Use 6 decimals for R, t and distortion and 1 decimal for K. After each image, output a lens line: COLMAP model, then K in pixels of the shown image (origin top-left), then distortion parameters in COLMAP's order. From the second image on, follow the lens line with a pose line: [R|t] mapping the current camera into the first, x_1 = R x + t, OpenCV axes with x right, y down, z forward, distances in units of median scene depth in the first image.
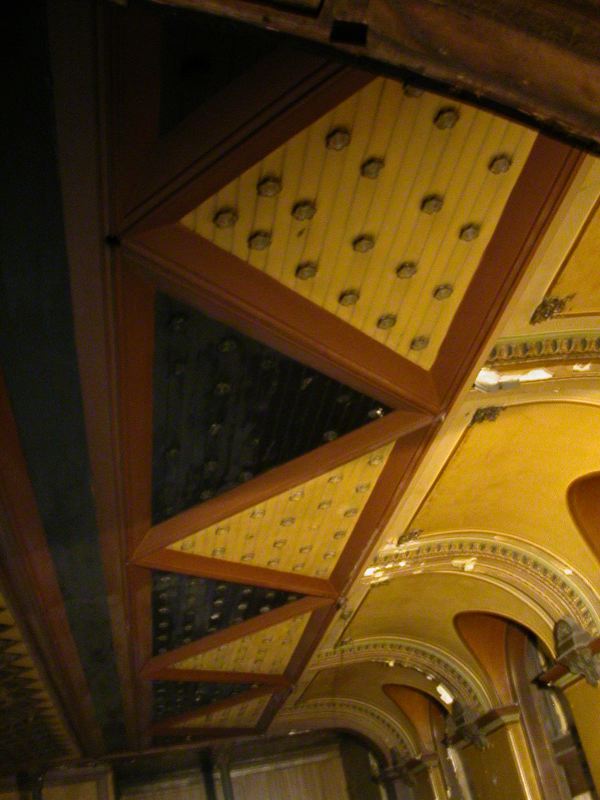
lens RADIAL K [[875.2, 0, 300.0], [0, 875.2, 400.0], [0, 0, 1]] dist [-0.203320, 0.130684]
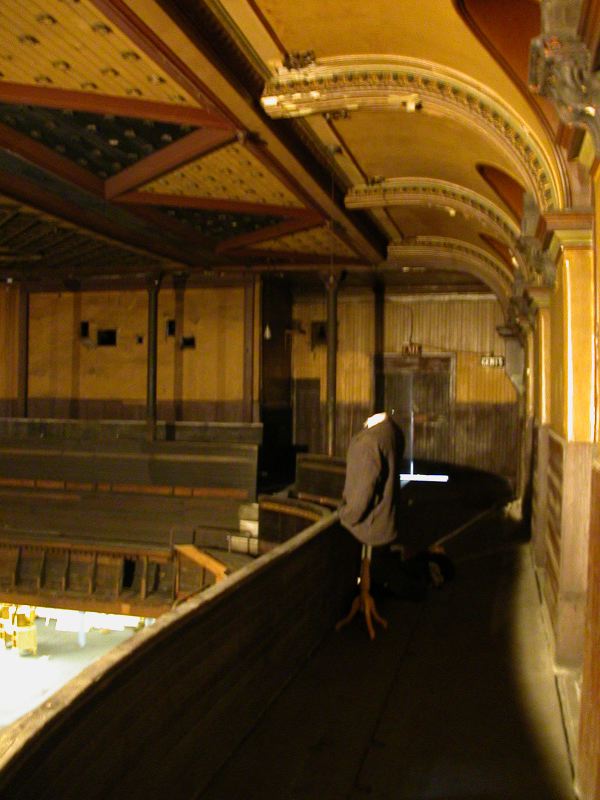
lens RADIAL K [[875.2, 0, 300.0], [0, 875.2, 400.0], [0, 0, 1]] dist [-0.203320, 0.130684]
pose [[0.913258, 0.201633, -0.353983, 0.306371], [0.019013, 0.846879, 0.531445, 0.011103], [0.406938, -0.492077, 0.769586, 0.198321]]
